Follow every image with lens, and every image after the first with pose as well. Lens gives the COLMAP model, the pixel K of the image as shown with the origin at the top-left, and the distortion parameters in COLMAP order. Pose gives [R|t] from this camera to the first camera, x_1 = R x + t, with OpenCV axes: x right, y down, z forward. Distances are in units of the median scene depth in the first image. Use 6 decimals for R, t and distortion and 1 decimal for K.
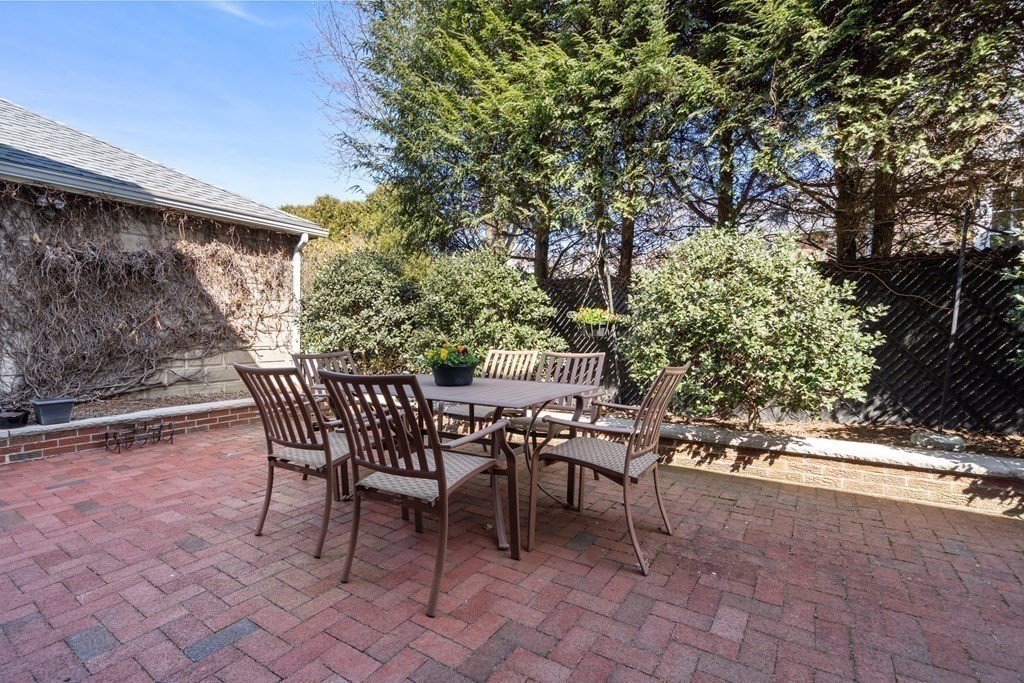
lens RADIAL K [[465.3, 0, 512.0], [0, 465.3, 341.5], [0, 0, 1]] dist [-0.003993, 0.003697]
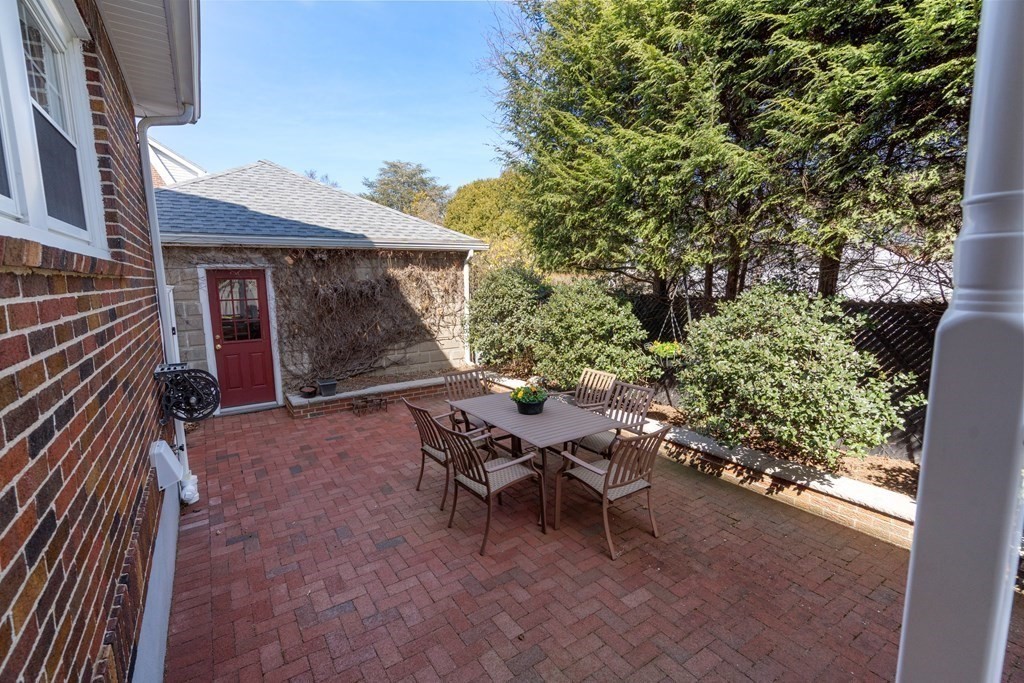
lens RADIAL K [[465.3, 0, 512.0], [0, 465.3, 341.5], [0, 0, 1]] dist [-0.003993, 0.003697]
pose [[0.920259, 0.043467, -0.388889, 0.266173], [0.003317, 0.992909, 0.118828, -0.209388], [0.391296, -0.110642, 0.913589, -0.248459]]
